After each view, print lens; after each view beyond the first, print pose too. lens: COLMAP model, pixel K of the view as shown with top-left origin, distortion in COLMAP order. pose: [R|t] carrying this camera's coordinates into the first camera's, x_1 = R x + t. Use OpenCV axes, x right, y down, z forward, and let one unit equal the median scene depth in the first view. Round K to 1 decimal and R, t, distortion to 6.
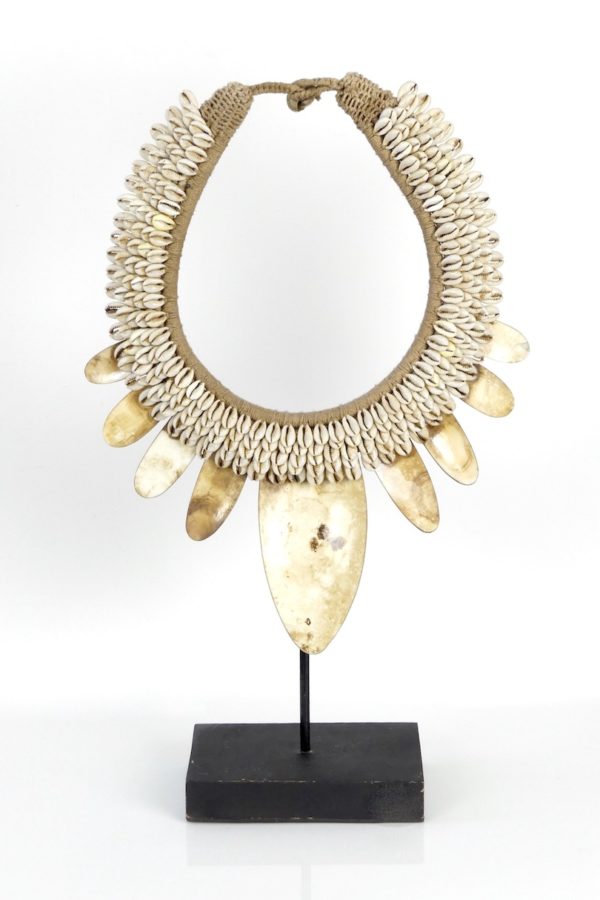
lens RADIAL K [[2203.8, 0, 298.5], [0, 2203.8, 452.8], [0, 0, 1]] dist [-0.195040, 0.000000]
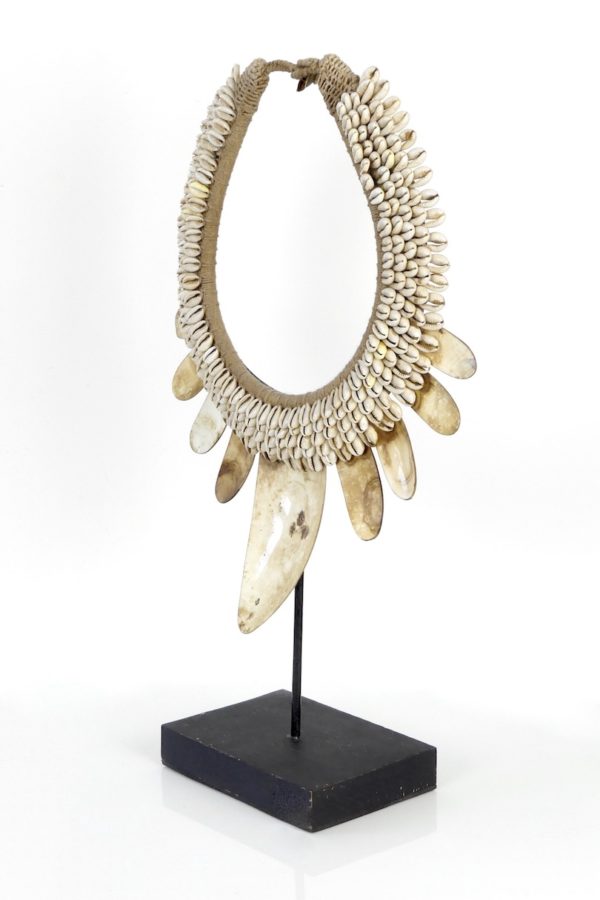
lens RADIAL K [[2203.8, 0, 300.8], [0, 2203.8, 448.0], [0, 0, 1]] dist [-0.195040, 0.000000]
pose [[0.663519, 0.177093, -0.726898, 0.736934], [-0.170023, 0.981853, 0.084008, -0.079540], [0.728584, 0.067848, 0.681588, 0.331163]]
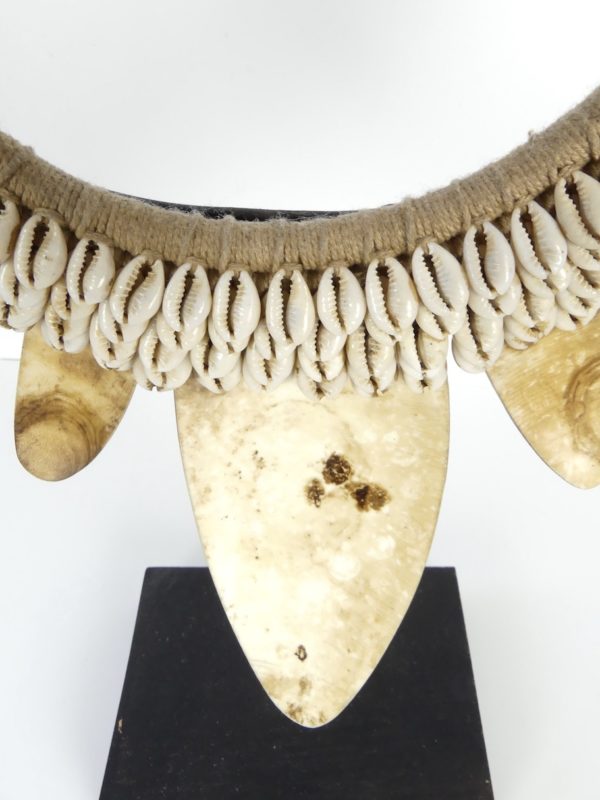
lens RADIAL K [[701.4, 0, 303.8], [0, 701.4, 380.7], [0, 0, 1]] dist [-0.015993, -0.022374]
pose [[1.000000, -0.000977, -0.000056, 0.004966], [0.000872, 0.864167, 0.503204, -0.048874], [-0.000444, -0.503204, 0.864167, 0.907400]]
